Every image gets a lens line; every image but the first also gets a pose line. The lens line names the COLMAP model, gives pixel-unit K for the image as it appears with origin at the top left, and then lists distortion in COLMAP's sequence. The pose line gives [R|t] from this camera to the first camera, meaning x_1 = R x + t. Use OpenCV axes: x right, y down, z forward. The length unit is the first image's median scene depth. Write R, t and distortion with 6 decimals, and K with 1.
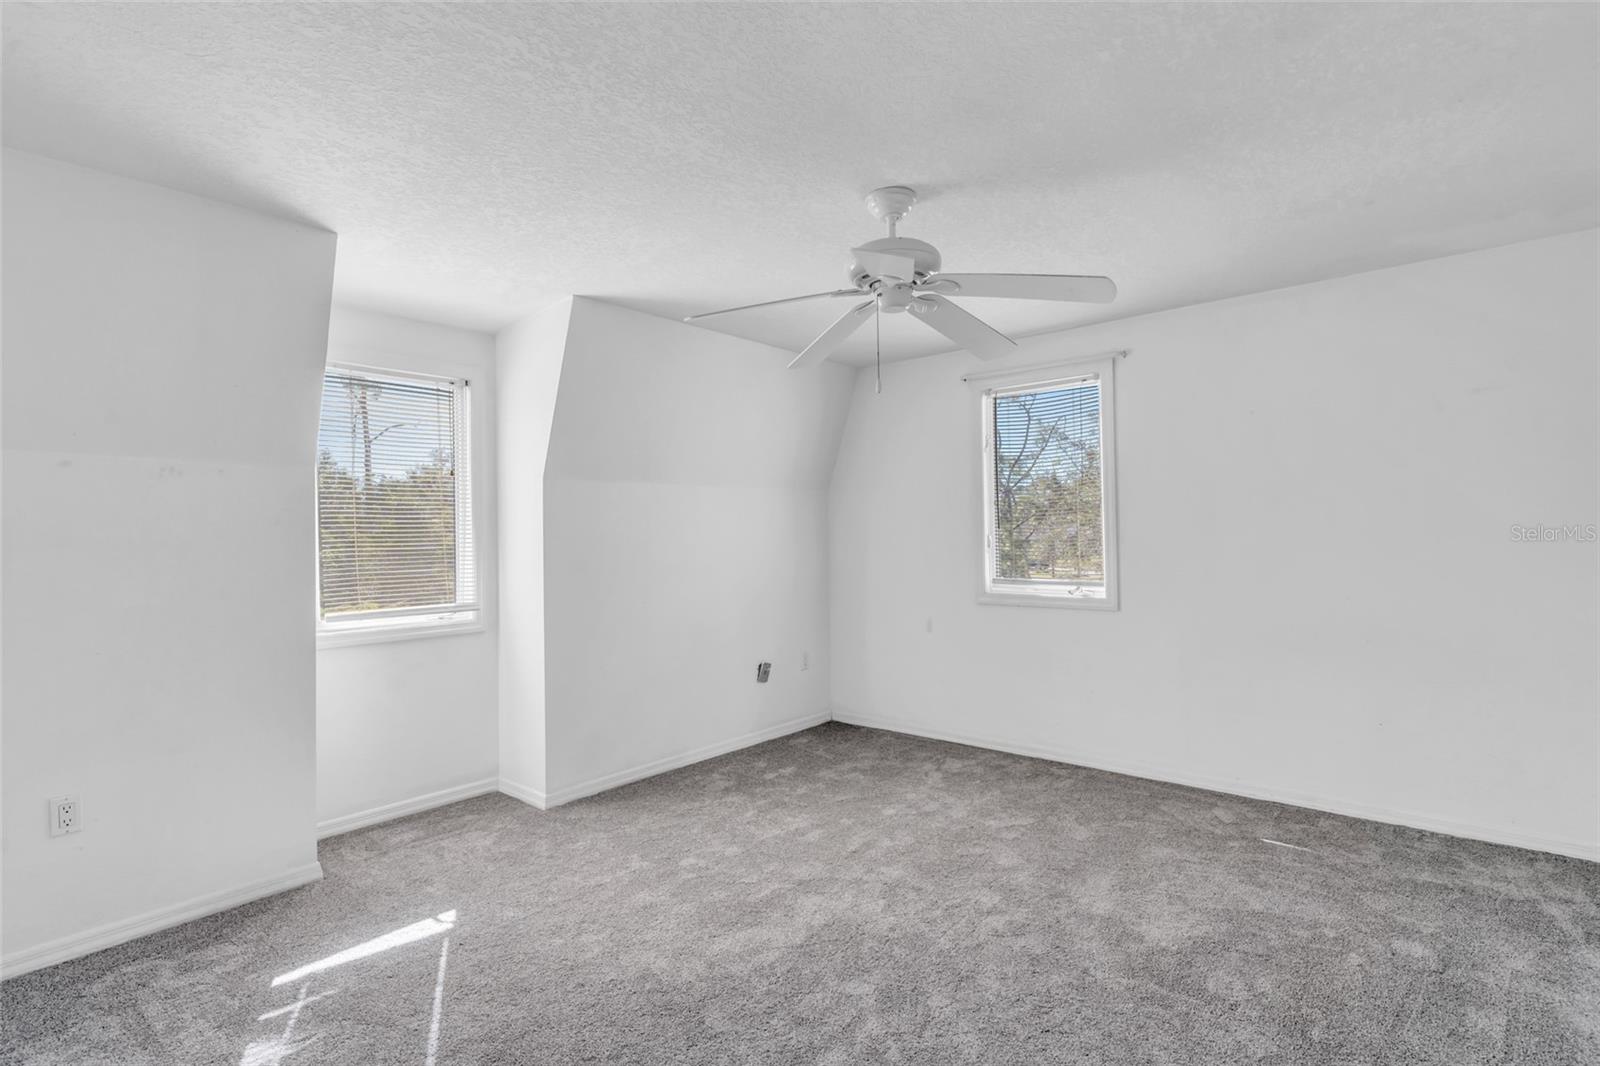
lens RADIAL K [[728.8, 0, 801.3], [0, 728.8, 528.5], [0, 0, 1]] dist [0.000327, -0.000011]
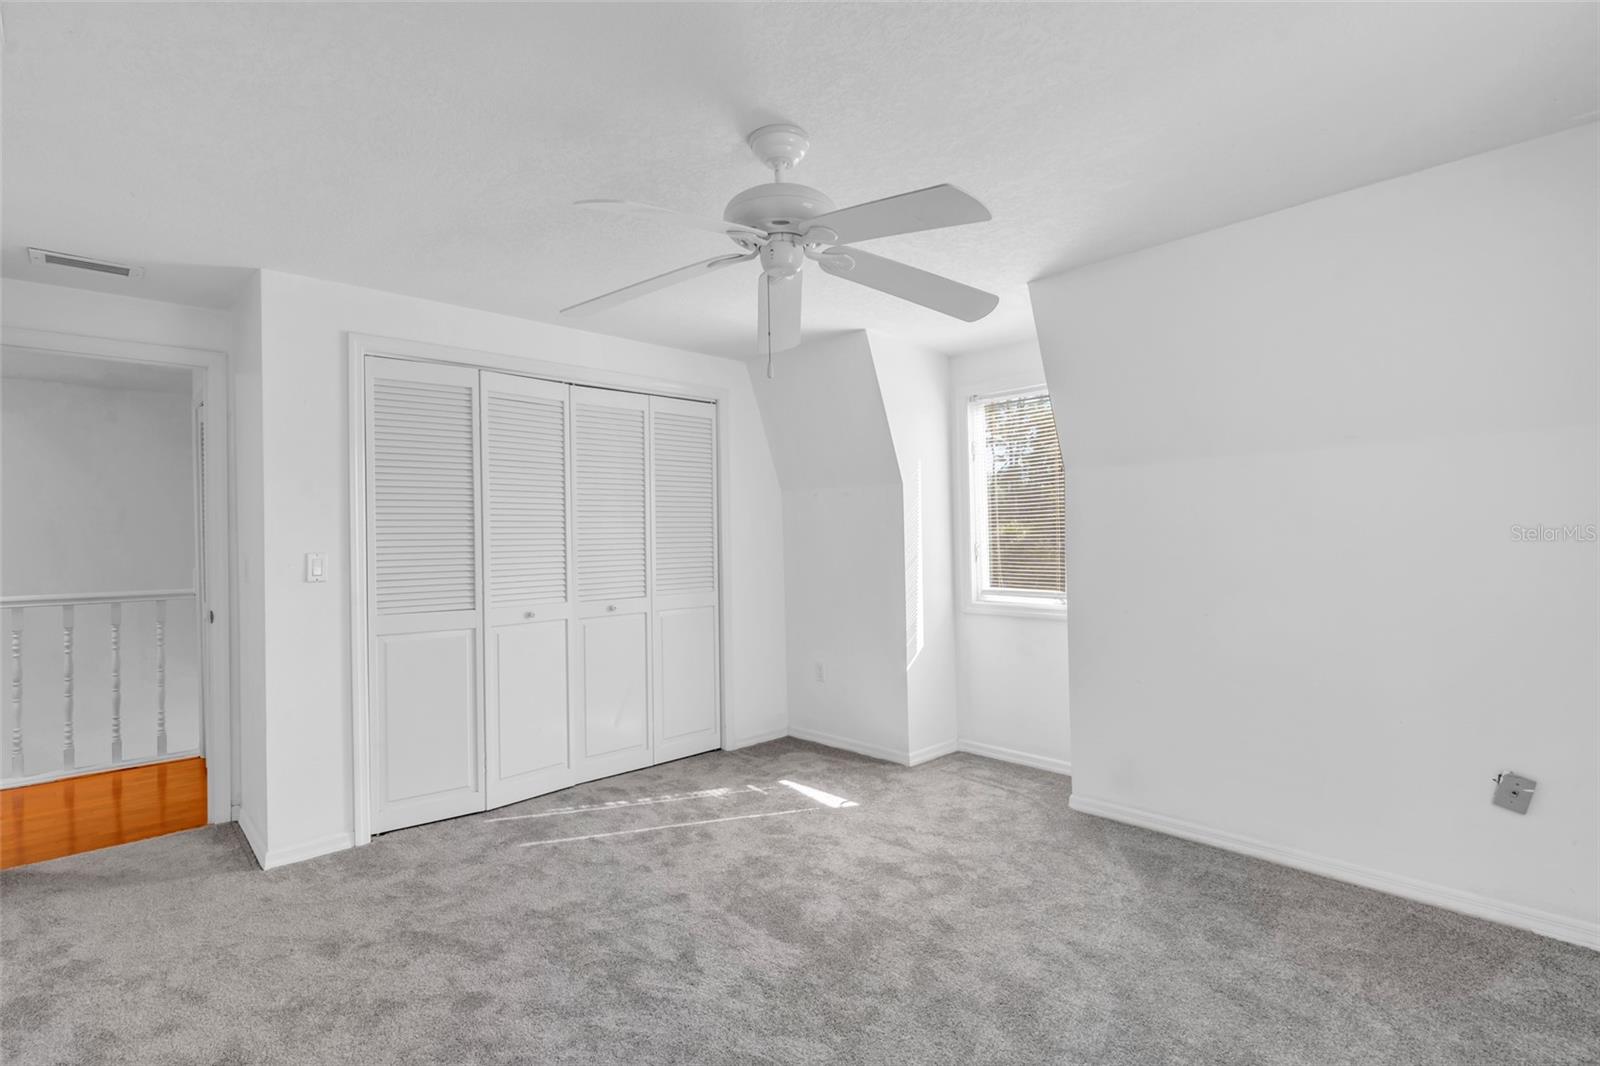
lens RADIAL K [[728.8, 0, 799.8], [0, 728.8, 531.9], [0, 0, 1]] dist [0.000327, -0.000011]
pose [[-0.067150, 0.011581, -0.997676, 0.824994], [0.030032, 0.999503, 0.009581, -0.008333], [0.997291, -0.029319, -0.067464, 0.911808]]
